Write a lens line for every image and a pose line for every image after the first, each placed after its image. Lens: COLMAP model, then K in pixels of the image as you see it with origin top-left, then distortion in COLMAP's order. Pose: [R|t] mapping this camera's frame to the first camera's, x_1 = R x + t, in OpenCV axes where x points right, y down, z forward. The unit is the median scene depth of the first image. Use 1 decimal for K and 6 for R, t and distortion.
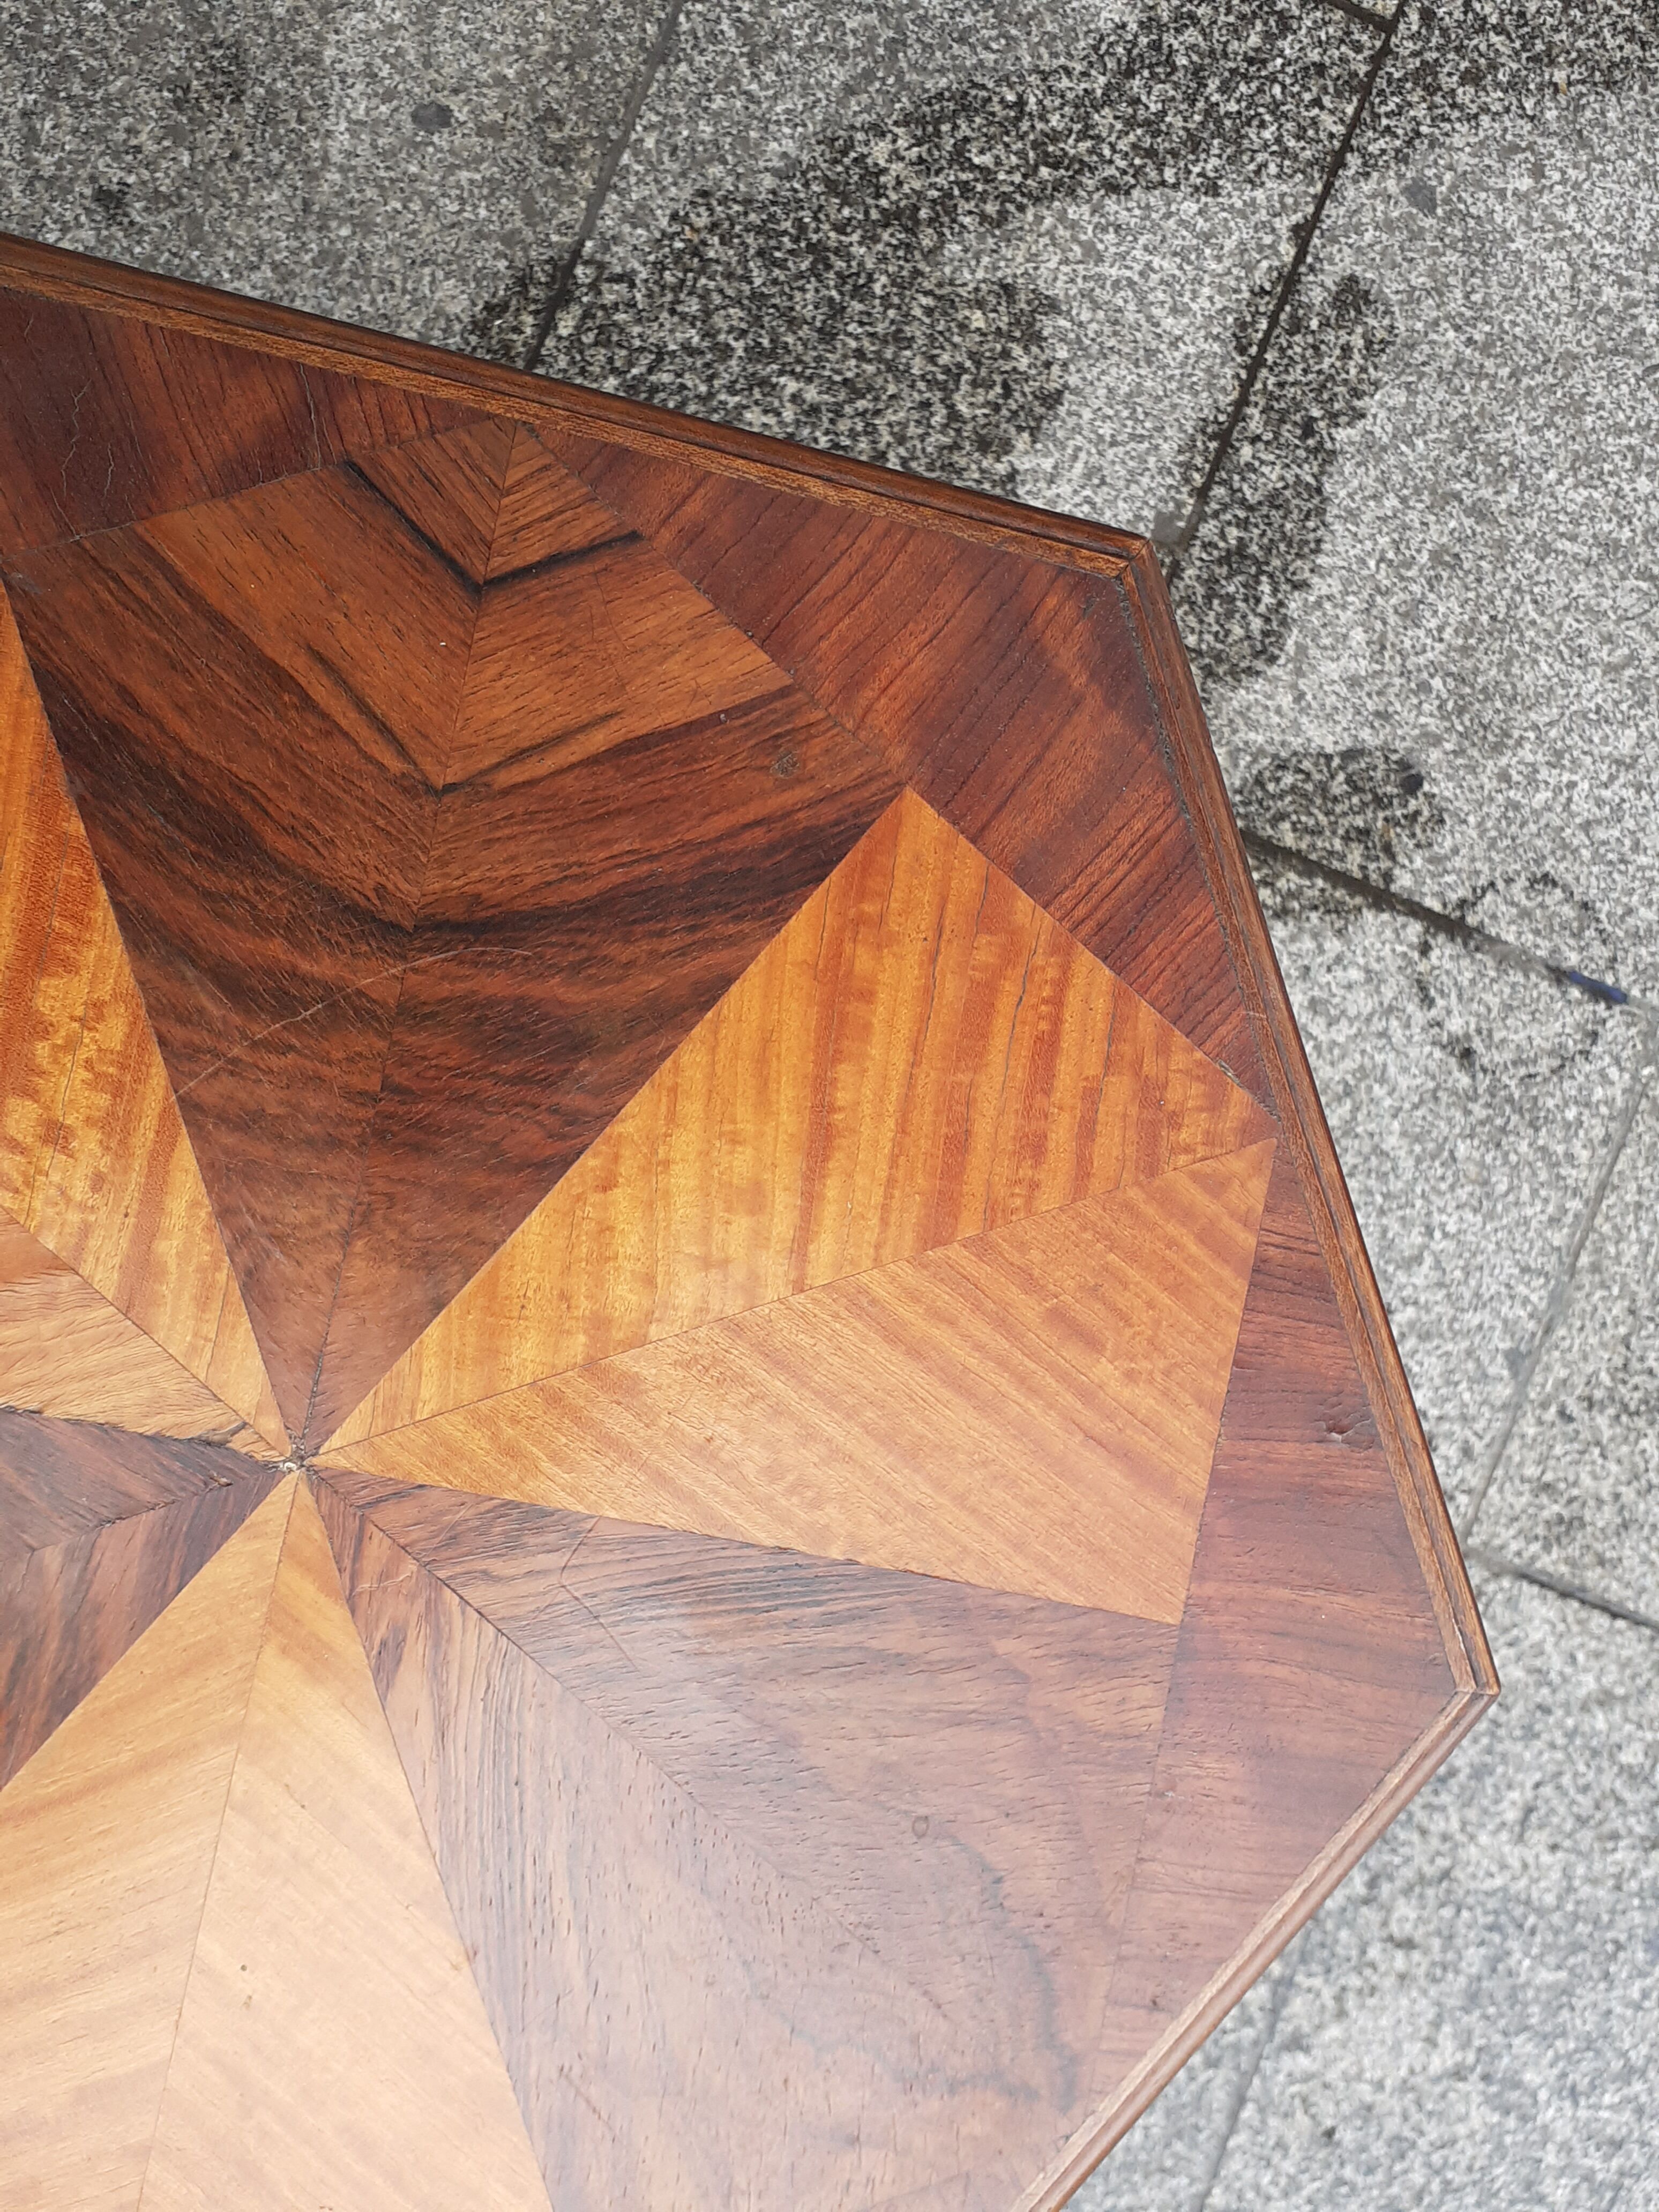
lens RADIAL K [[2307.8, 0, 817.5], [0, 2307.8, 1073.8], [0, 0, 1]] dist [0.124018, -0.351807]
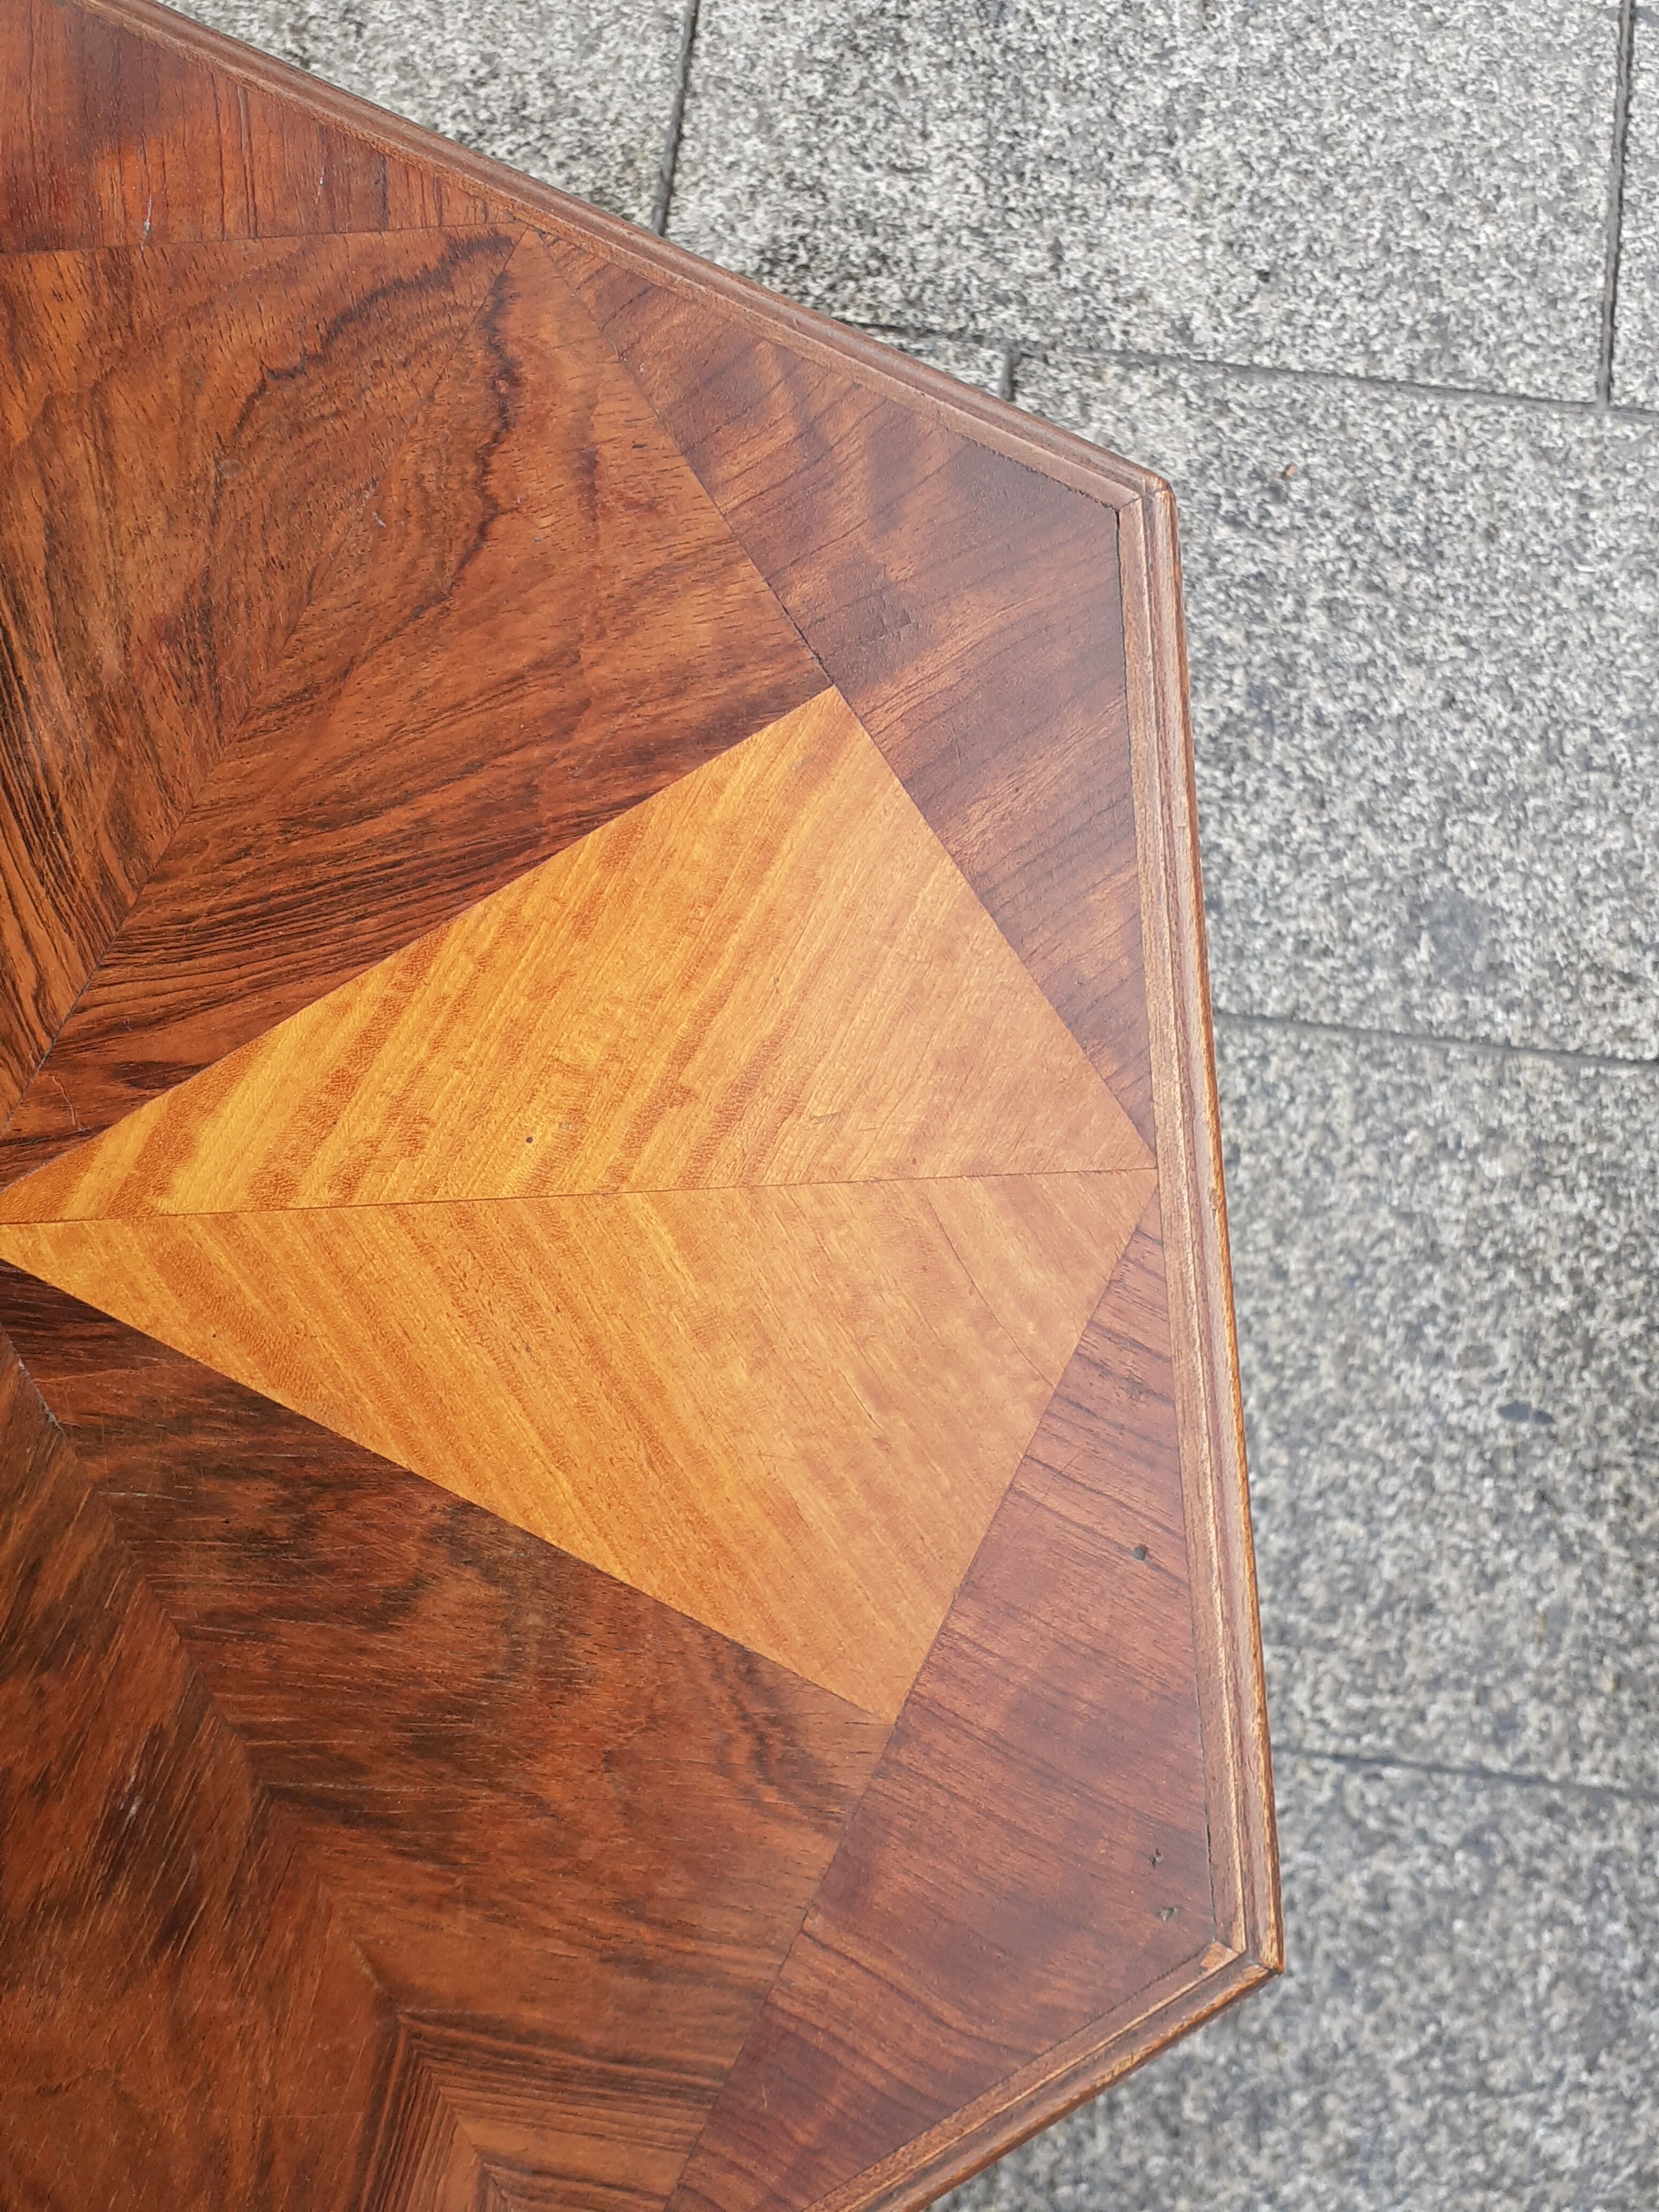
lens RADIAL K [[2284.0, 0, 827.9], [0, 2284.0, 1067.0], [0, 0, 1]] dist [0.149842, -0.299700]
pose [[-0.257627, -0.964221, 0.062492, -0.119763], [0.966187, -0.257777, 0.005794, 0.195932], [0.010522, 0.061872, 0.998029, 0.050946]]
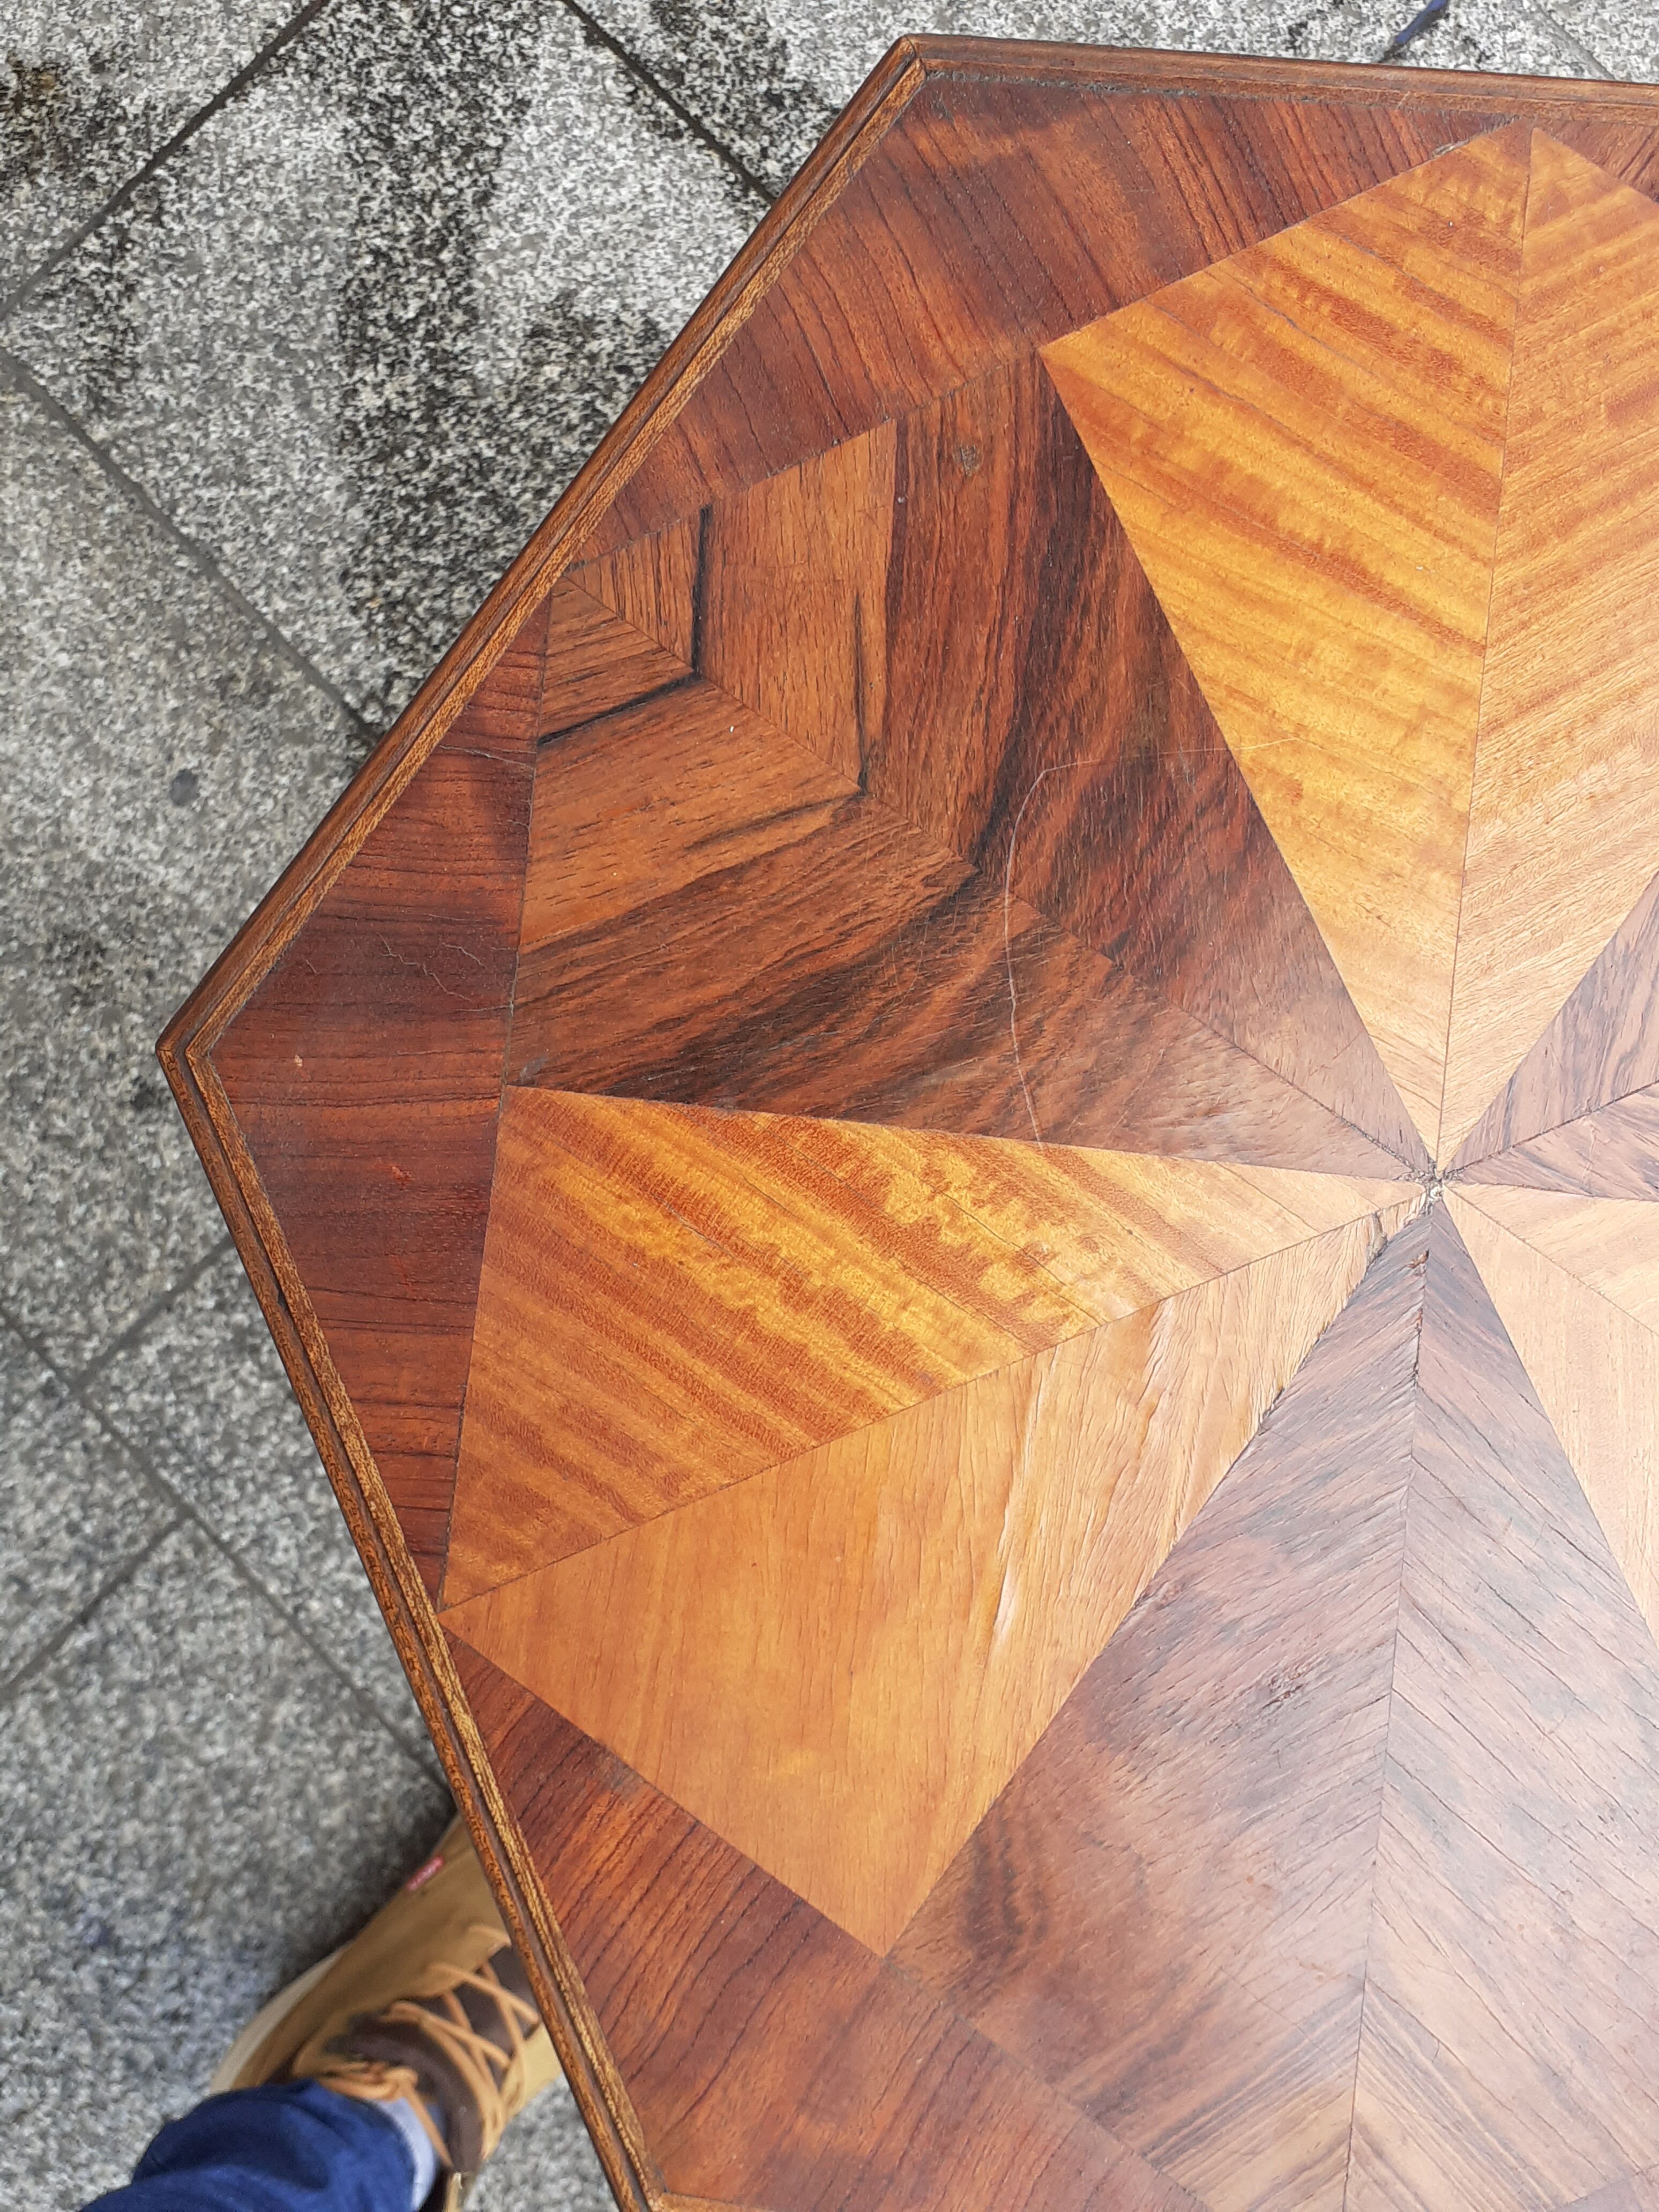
lens RADIAL K [[2301.1, 0, 803.4], [0, 2301.1, 1079.3], [0, 0, 1]] dist [0.183713, -0.526069]
pose [[0.386473, -0.917579, -0.093202, -0.076713], [0.912516, 0.395097, -0.105891, 0.004414], [0.133988, -0.044125, 0.990000, -0.001026]]
